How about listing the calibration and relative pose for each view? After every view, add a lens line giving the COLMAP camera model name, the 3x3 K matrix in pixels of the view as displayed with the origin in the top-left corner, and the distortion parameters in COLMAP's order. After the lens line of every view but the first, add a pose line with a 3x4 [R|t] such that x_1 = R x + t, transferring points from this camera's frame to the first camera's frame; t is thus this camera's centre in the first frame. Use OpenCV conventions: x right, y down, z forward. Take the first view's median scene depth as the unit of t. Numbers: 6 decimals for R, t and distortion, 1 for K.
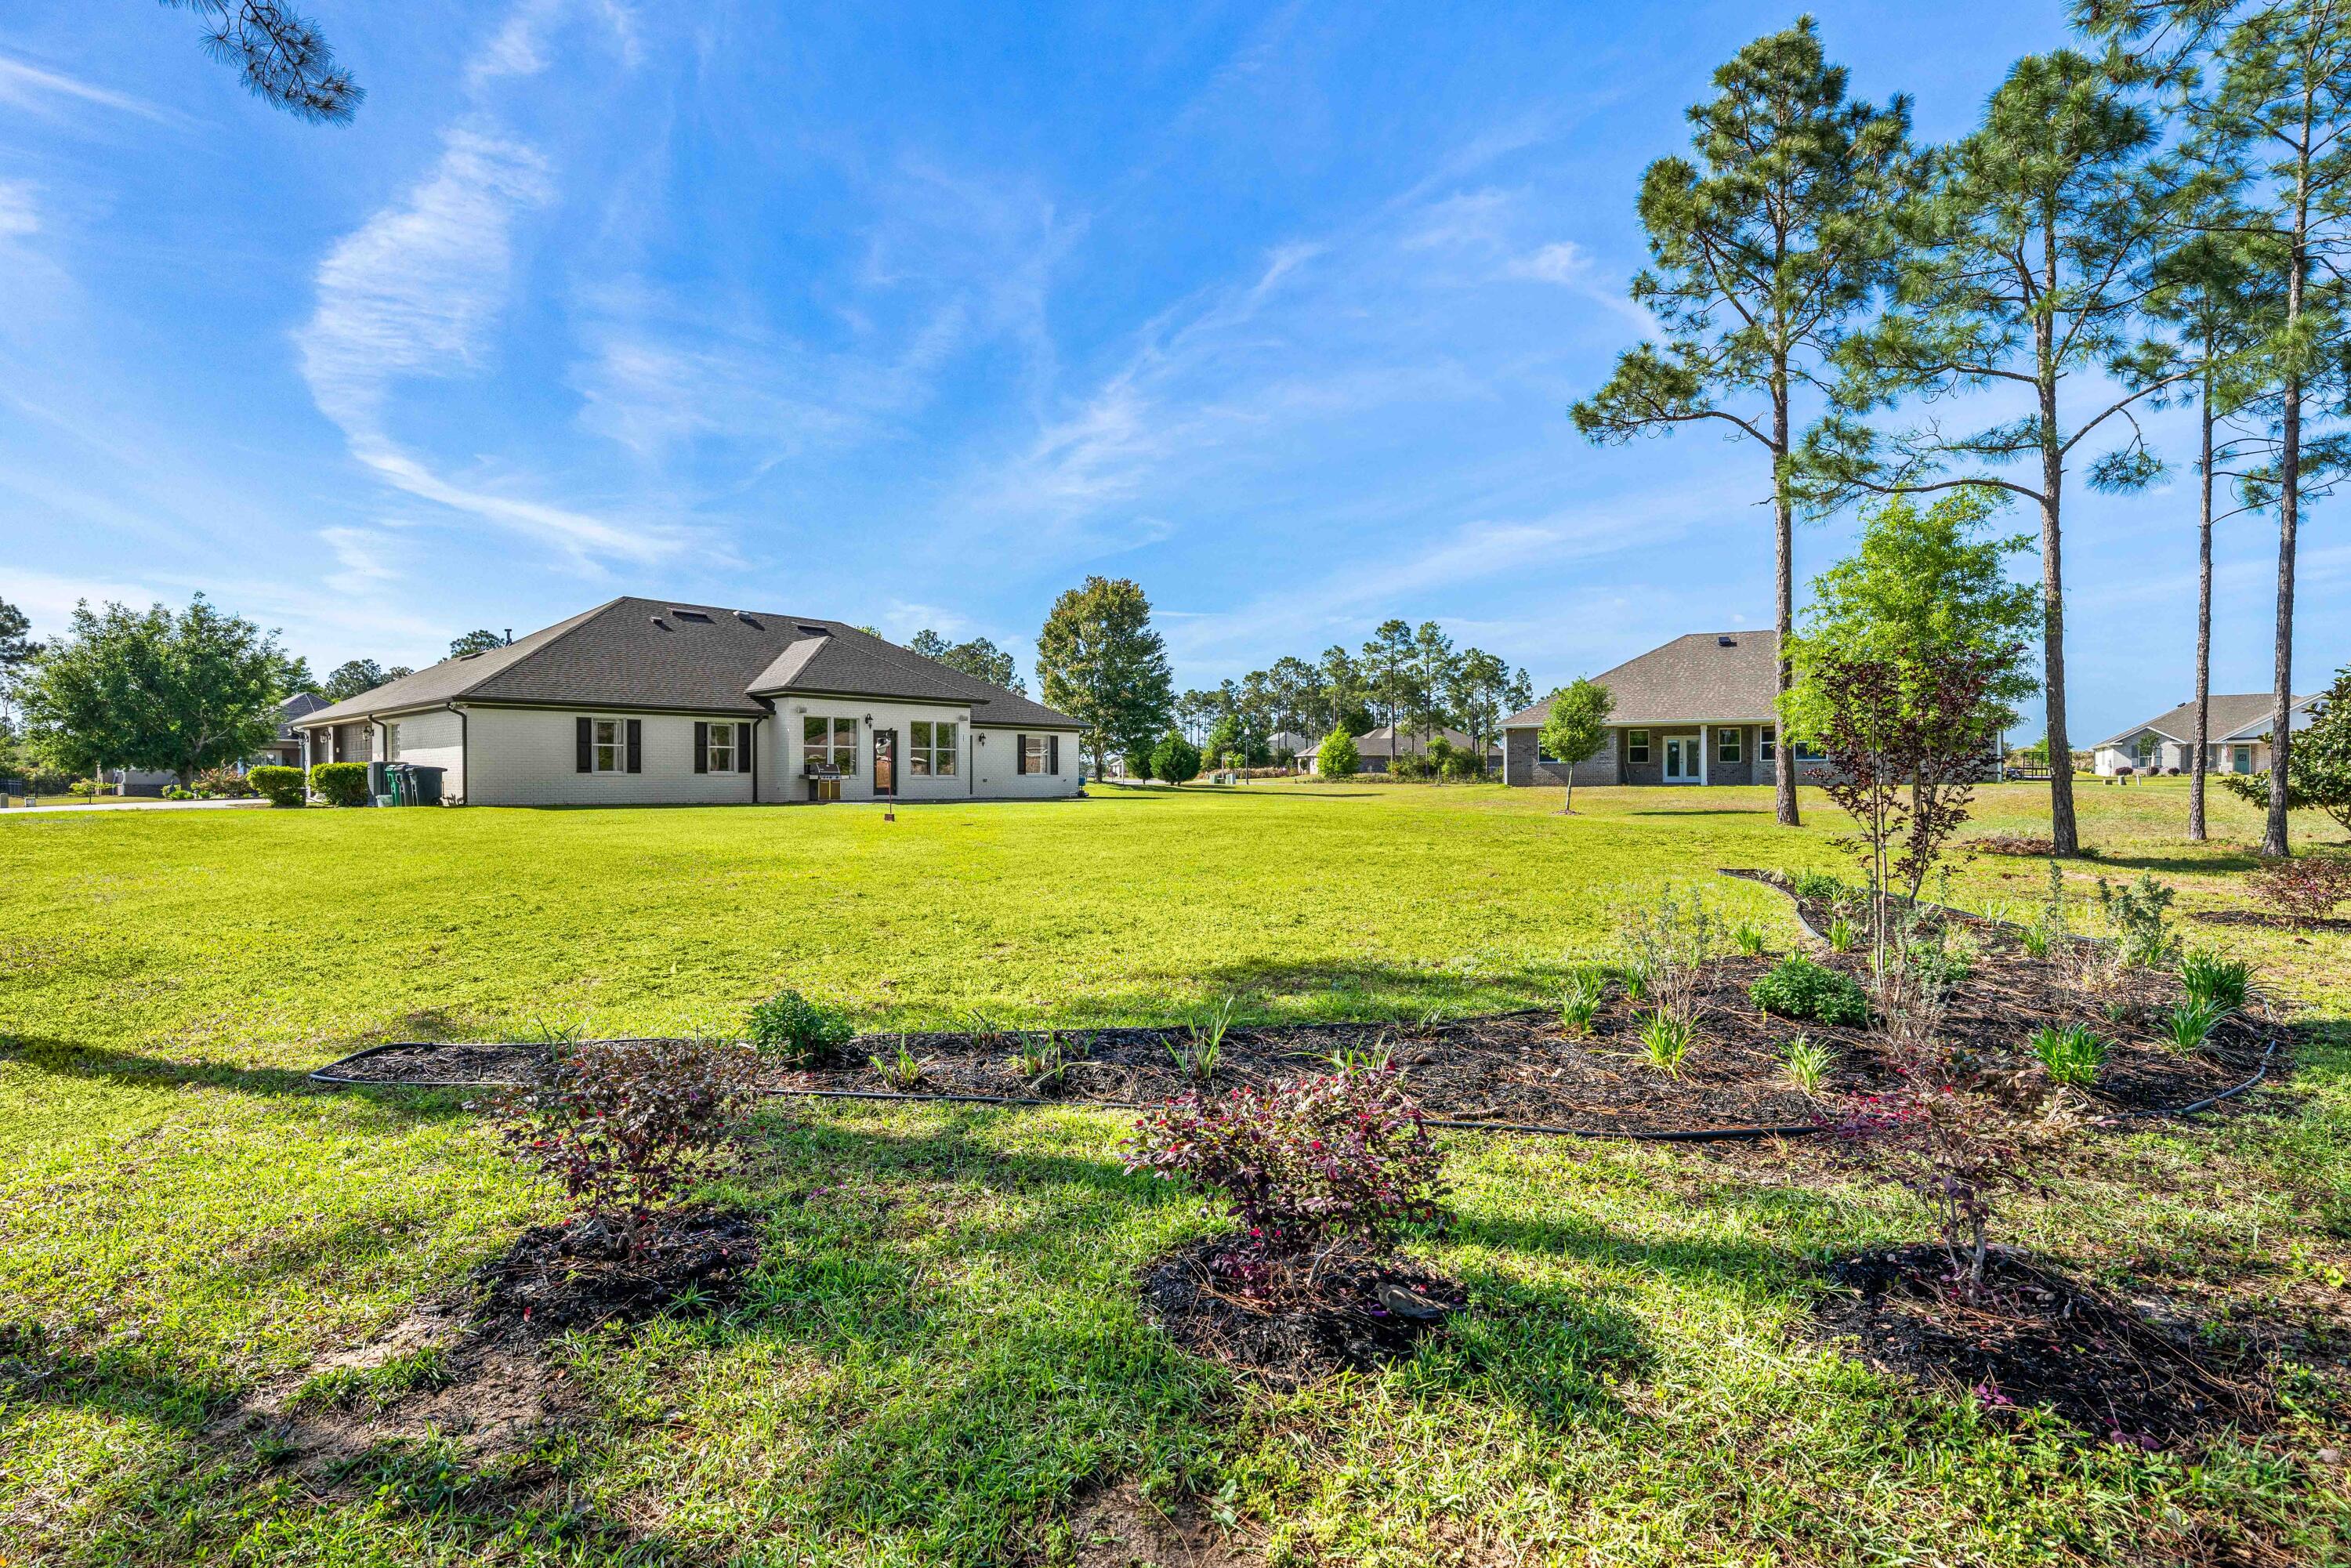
lens RADIAL K [[1166.9, 0, 1173.0], [0, 1166.9, 770.1], [0, 0, 1]] dist [0.006572, 0.000464]
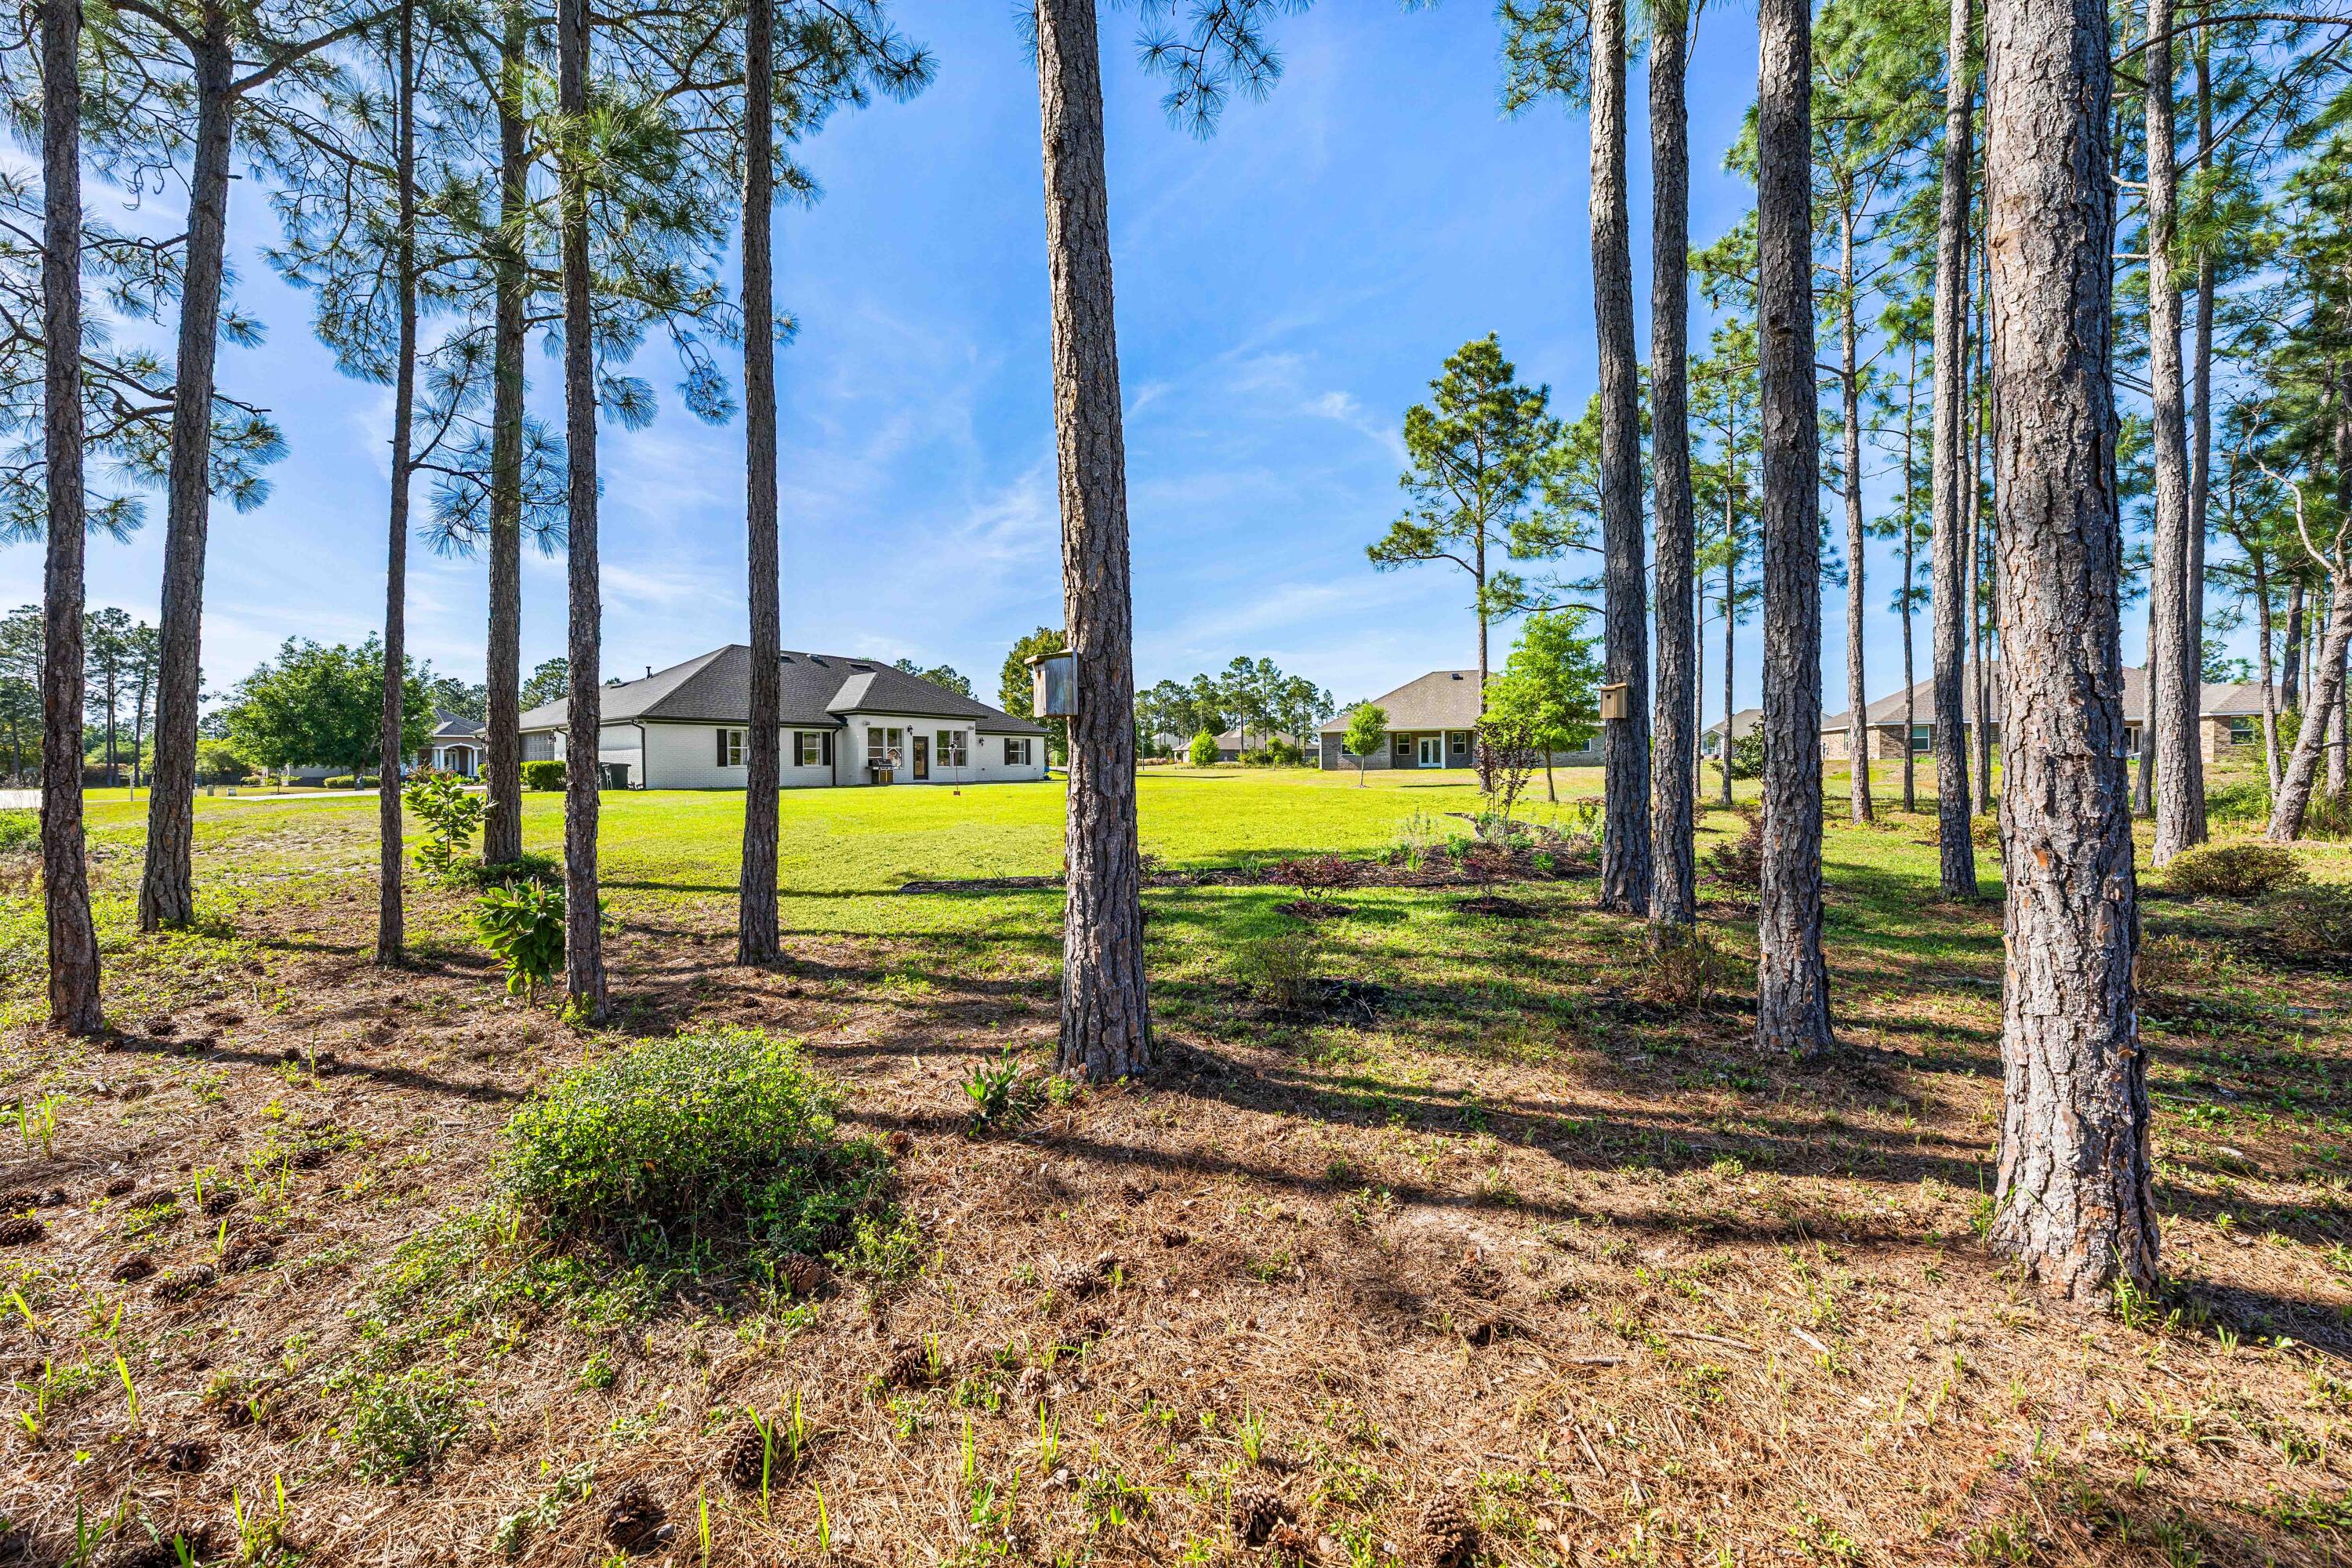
lens RADIAL K [[845.7, 0, 1178.1], [0, 845.7, 774.4], [0, 0, 1]] dist [-0.000011, 0.000022]
pose [[0.992895, -0.008505, 0.118689, -0.046028], [0.006416, 0.999818, 0.017971, -0.002584], [-0.118820, -0.017082, 0.992769, -0.114119]]
